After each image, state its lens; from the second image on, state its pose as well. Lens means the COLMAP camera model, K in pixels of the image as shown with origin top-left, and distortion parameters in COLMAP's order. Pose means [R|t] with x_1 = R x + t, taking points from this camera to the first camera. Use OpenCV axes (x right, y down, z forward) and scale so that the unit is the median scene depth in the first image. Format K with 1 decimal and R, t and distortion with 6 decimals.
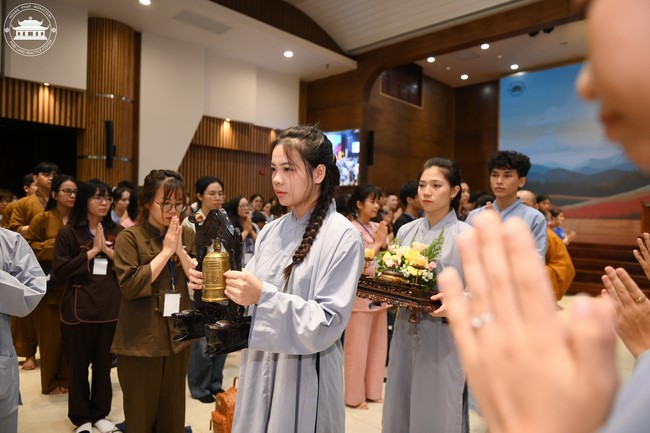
lens RADIAL K [[446.7, 0, 325.0], [0, 446.7, 216.5], [0, 0, 1]] dist [-0.001410, -0.000642]
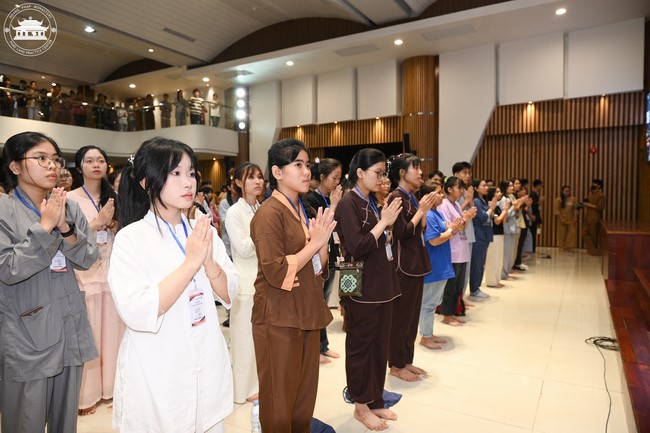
lens RADIAL K [[446.7, 0, 325.0], [0, 446.7, 216.5], [0, 0, 1]] dist [-0.001410, -0.000642]
pose [[0.228377, -0.016081, -0.973440, 0.645831], [-0.020608, 0.999560, -0.021348, 0.062006], [0.973355, 0.024936, 0.227945, 0.378952]]
